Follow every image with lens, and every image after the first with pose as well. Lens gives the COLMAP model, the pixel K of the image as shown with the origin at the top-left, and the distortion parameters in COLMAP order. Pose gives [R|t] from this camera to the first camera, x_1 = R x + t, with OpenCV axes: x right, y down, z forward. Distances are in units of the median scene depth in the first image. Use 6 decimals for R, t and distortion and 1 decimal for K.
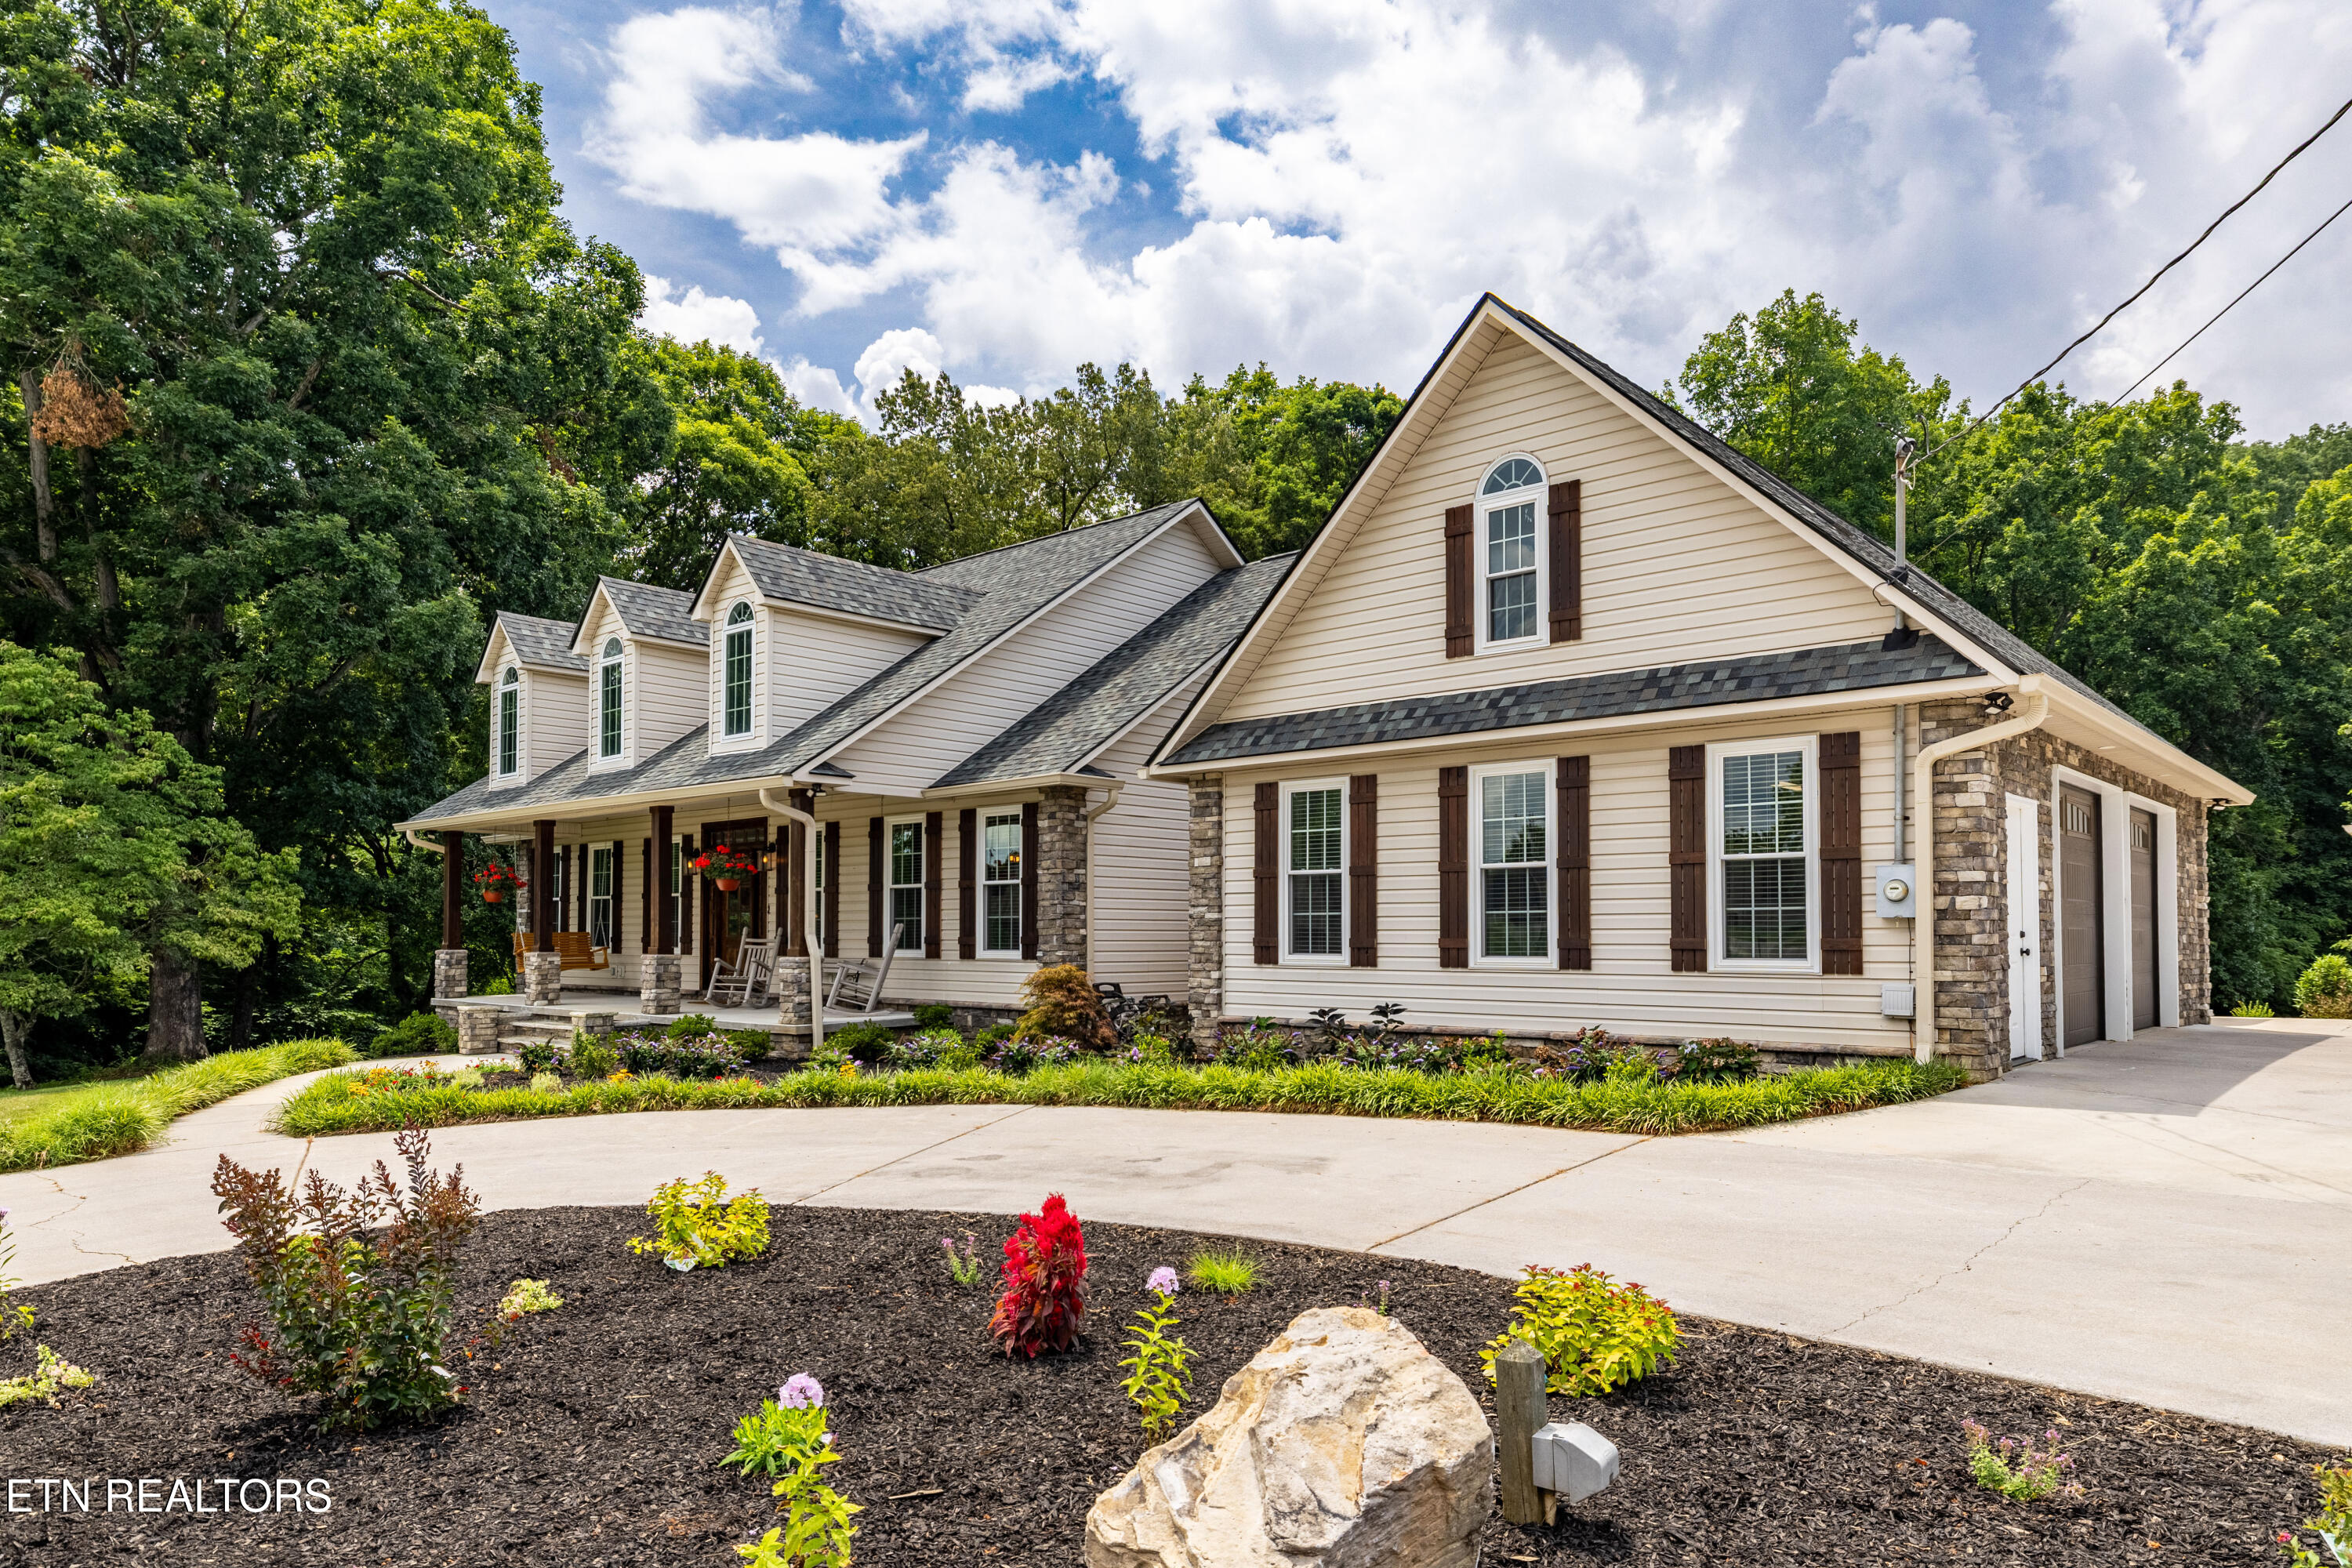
lens RADIAL K [[1431.4, 0, 1131.2], [0, 1431.4, 870.2], [0, 0, 1]] dist [0.007760, -0.003619]
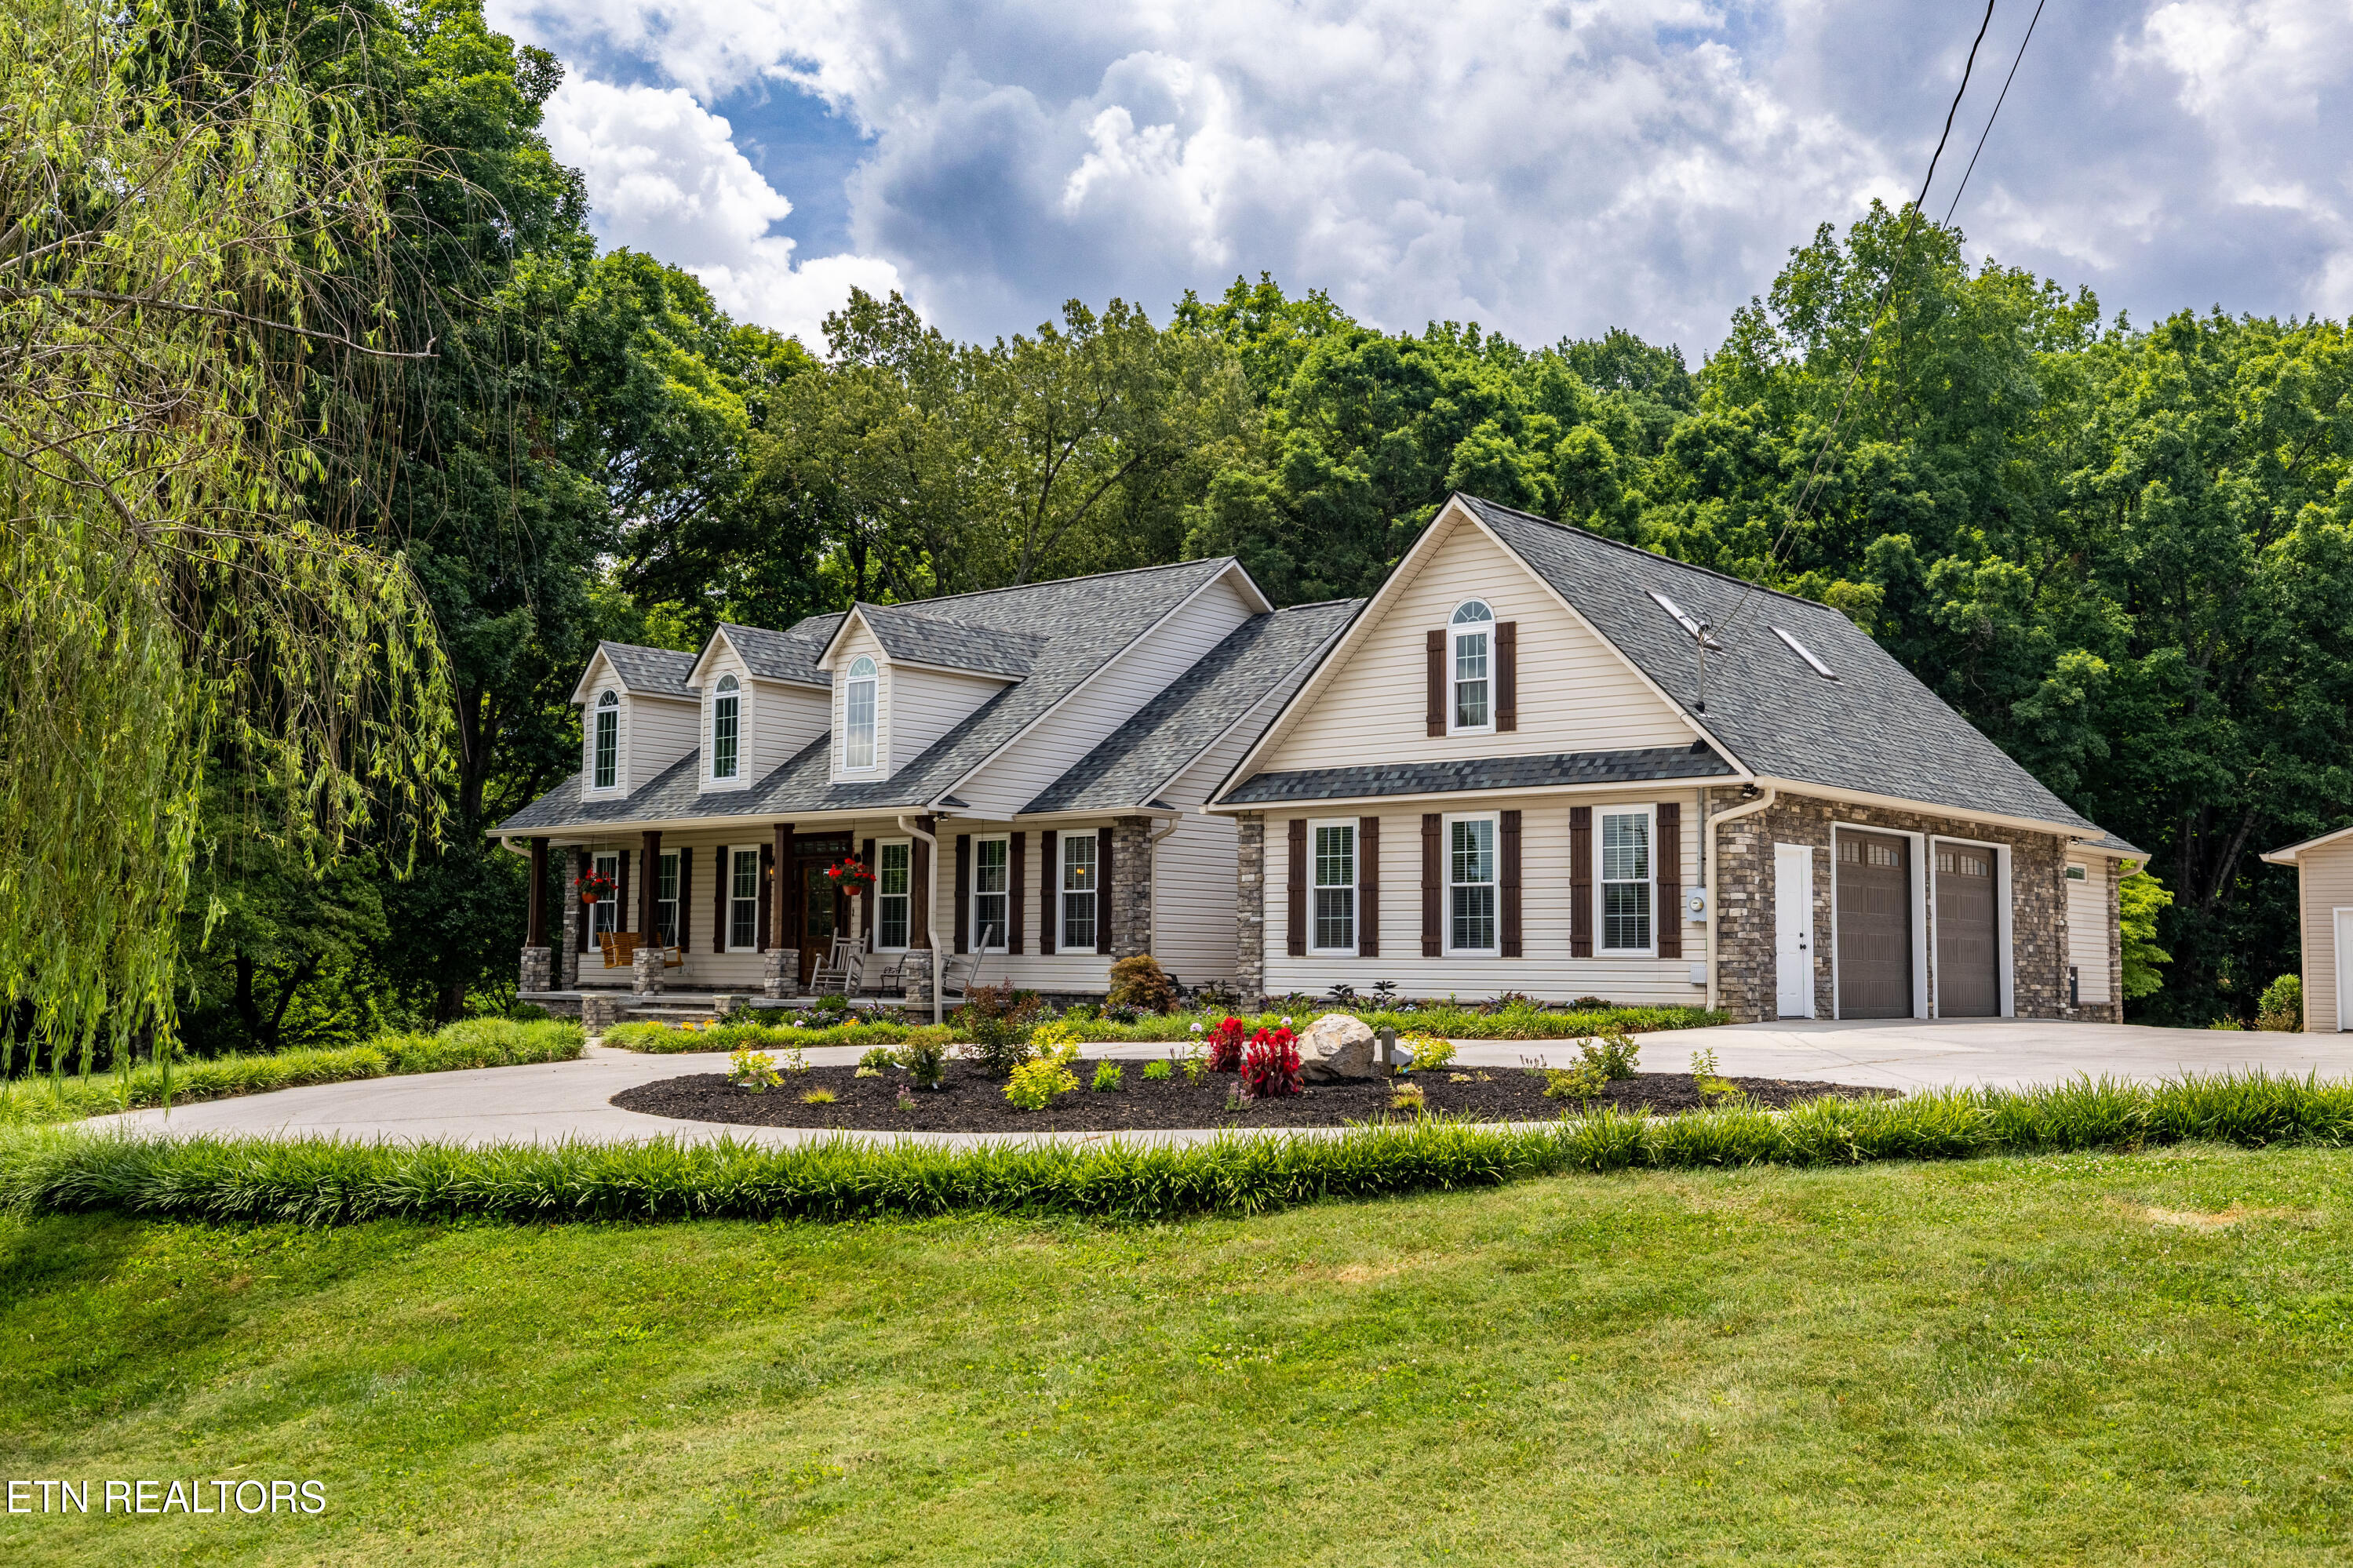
lens RADIAL K [[2113.4, 0, 1097.9], [0, 2113.4, 734.8], [0, 0, 1]] dist [0.022035, 0.000000]
pose [[0.999764, 0.013944, 0.016679, -0.099312], [-0.012819, 0.997752, -0.065774, -0.006005], [-0.017559, 0.065545, 0.997695, -0.764368]]
